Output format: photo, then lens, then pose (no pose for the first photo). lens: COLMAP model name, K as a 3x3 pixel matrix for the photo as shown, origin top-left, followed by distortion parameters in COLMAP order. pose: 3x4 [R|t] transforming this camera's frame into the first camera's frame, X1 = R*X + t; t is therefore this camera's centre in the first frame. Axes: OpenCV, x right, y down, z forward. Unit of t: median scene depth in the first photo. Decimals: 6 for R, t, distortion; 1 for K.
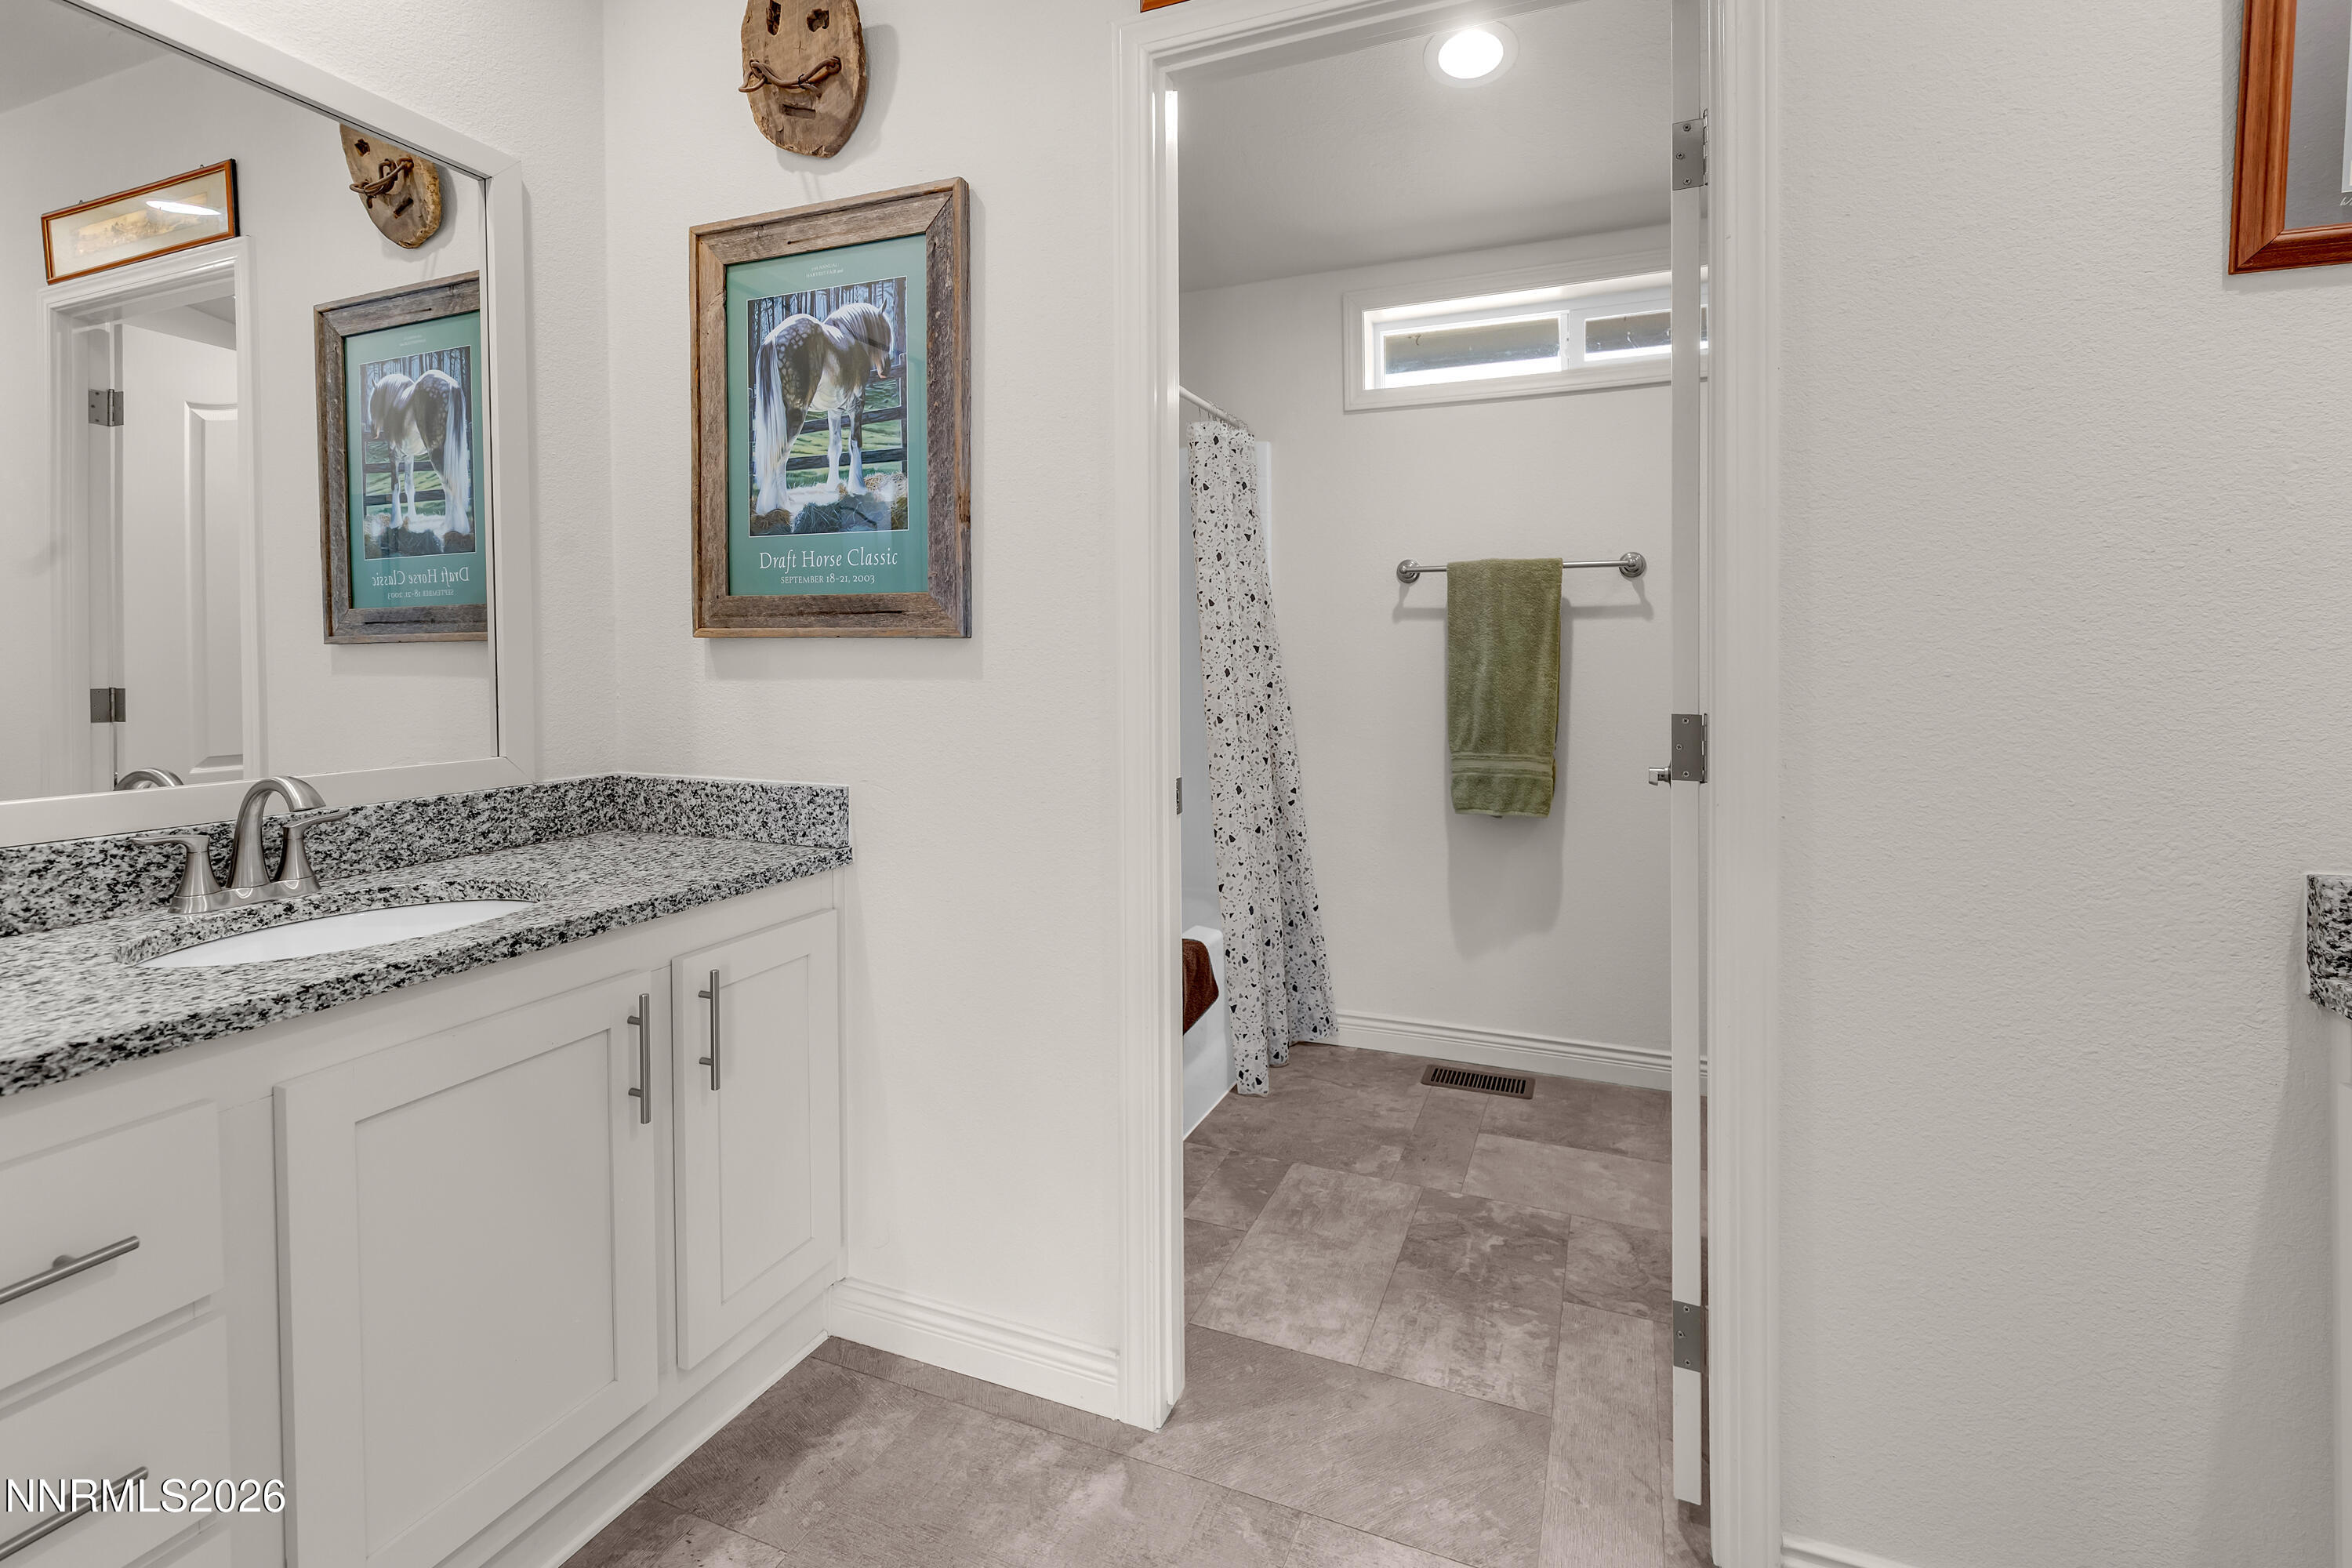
lens RADIAL K [[975.5, 0, 1210.8], [0, 975.5, 685.1], [0, 0, 1]] dist [0.002794, 0.000106]
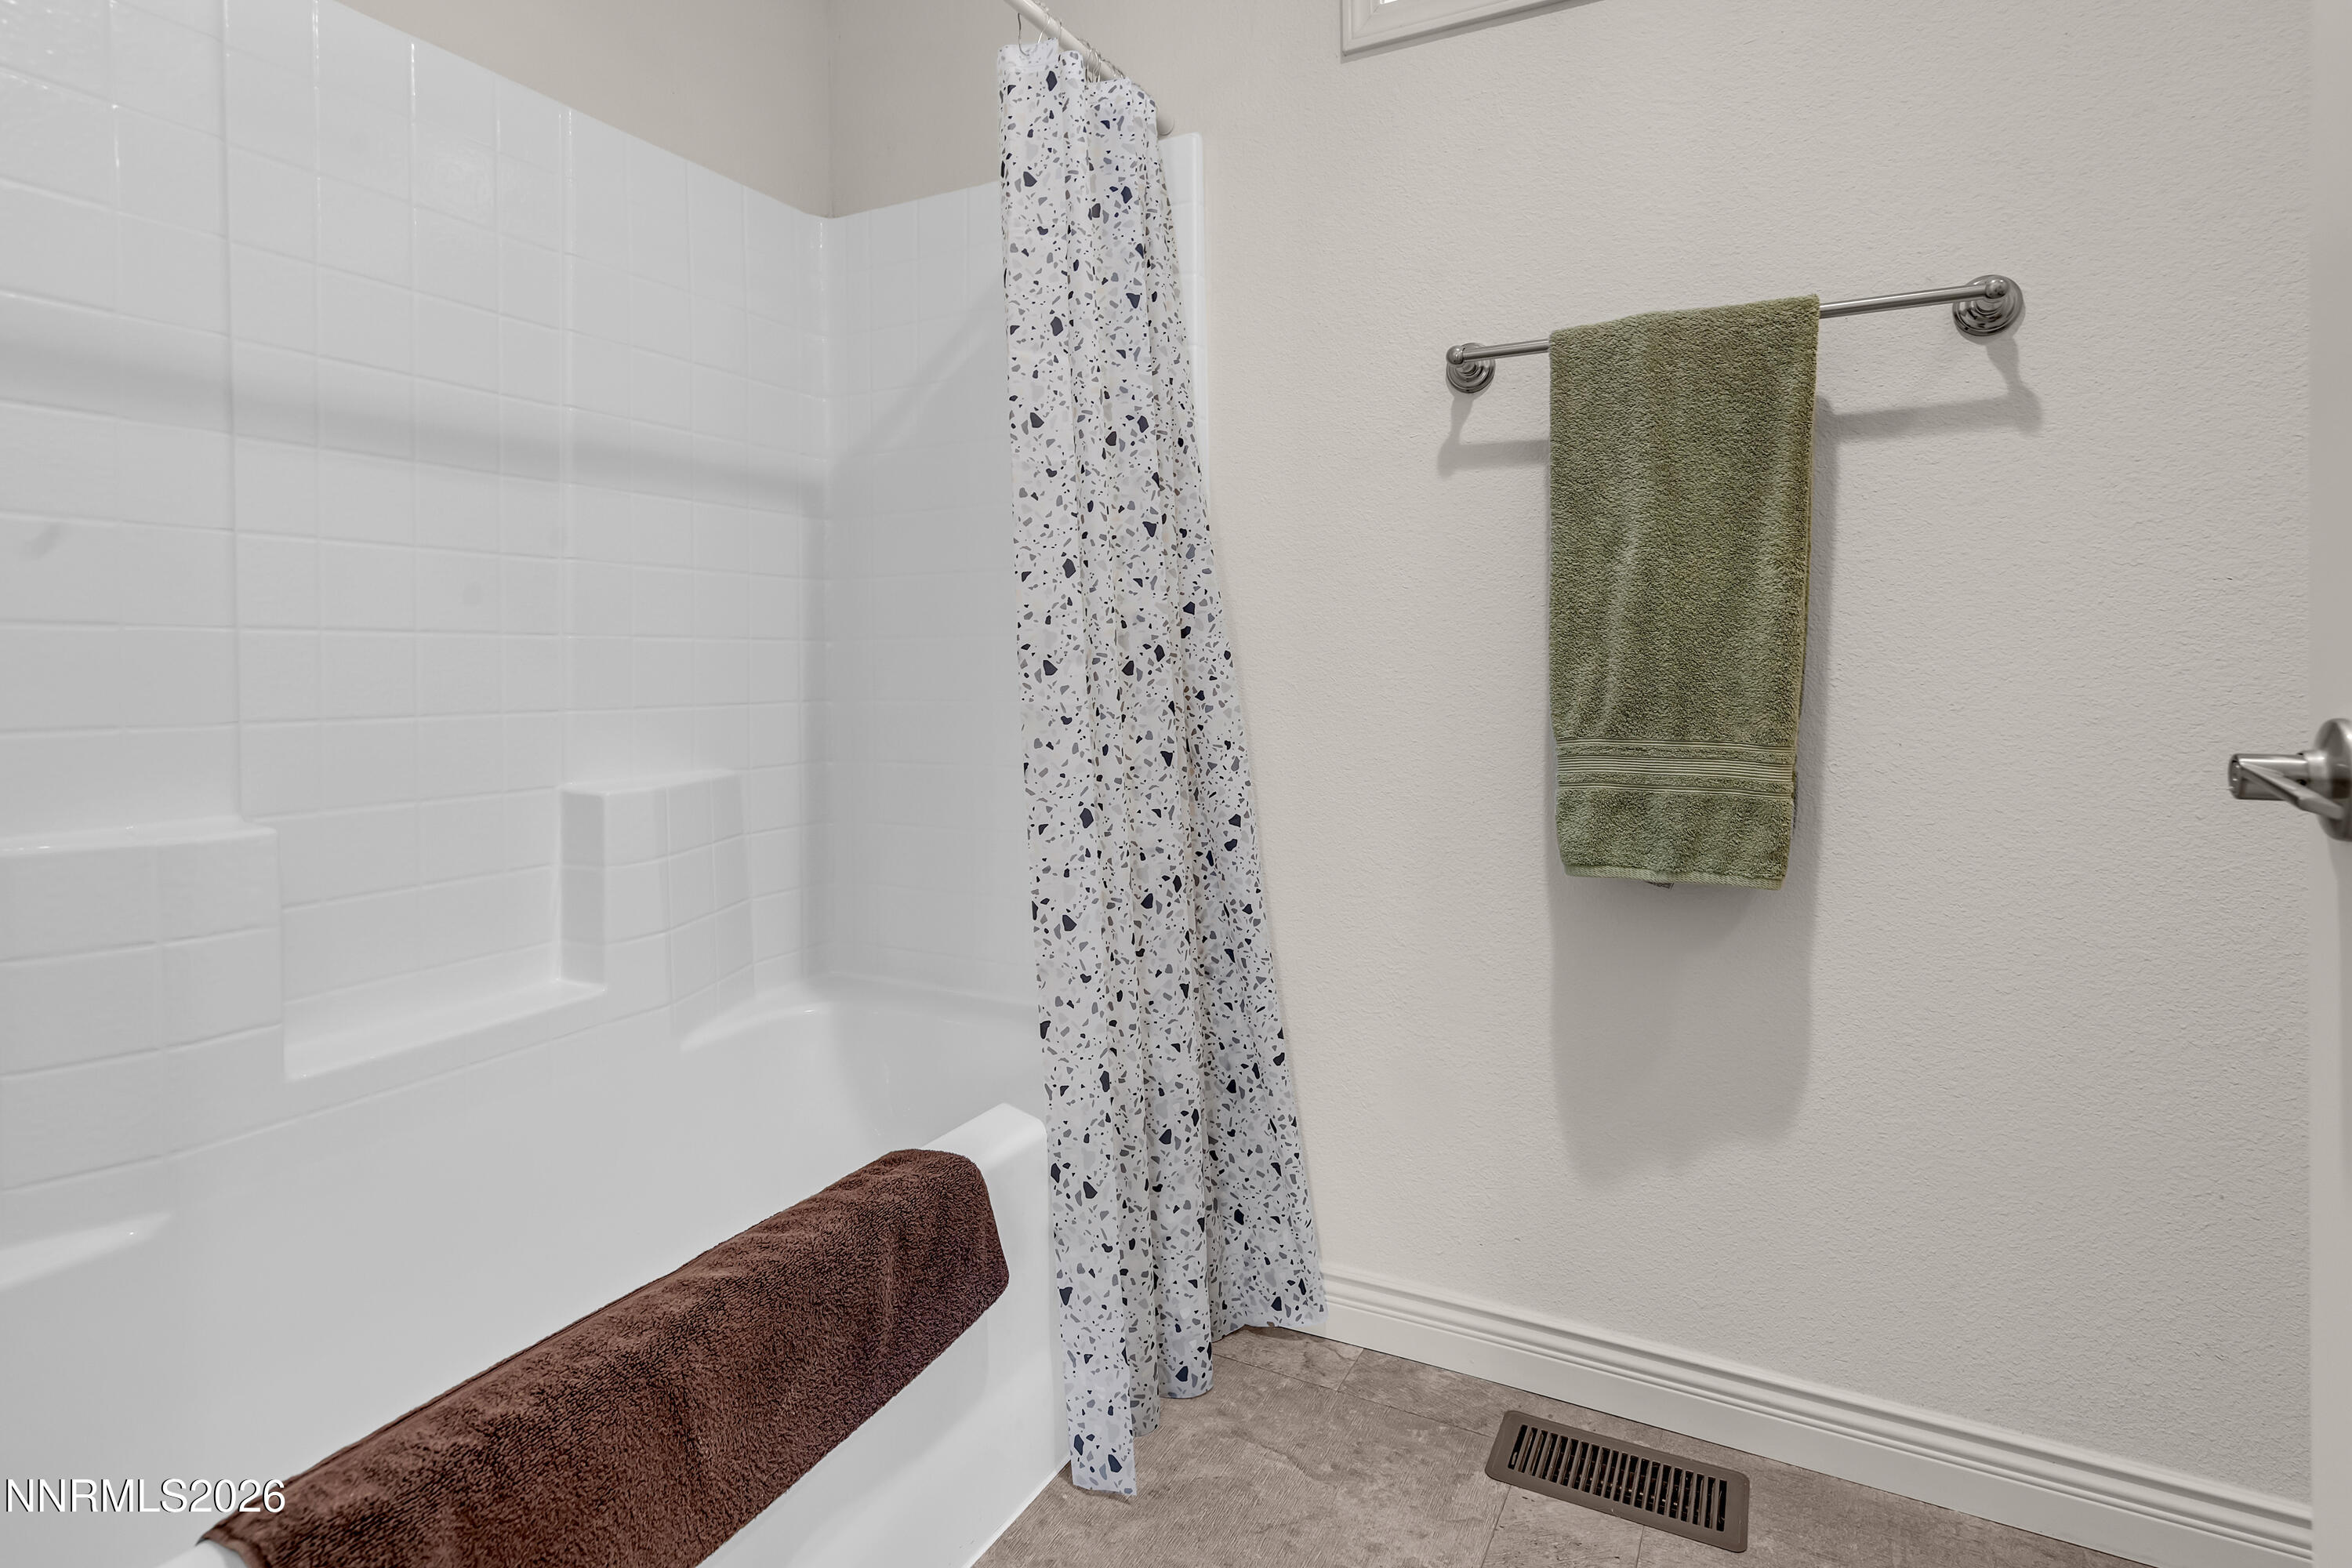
lens RADIAL K [[1171.0, 0, 1183.9], [0, 1171.0, 694.6], [0, 0, 1]] dist [0.003328, 0.000635]
pose [[0.995724, 0.001590, -0.092369, 0.150167], [-0.001367, 0.999996, 0.002480, 0.056328], [0.092372, -0.002344, 0.995722, 0.534297]]
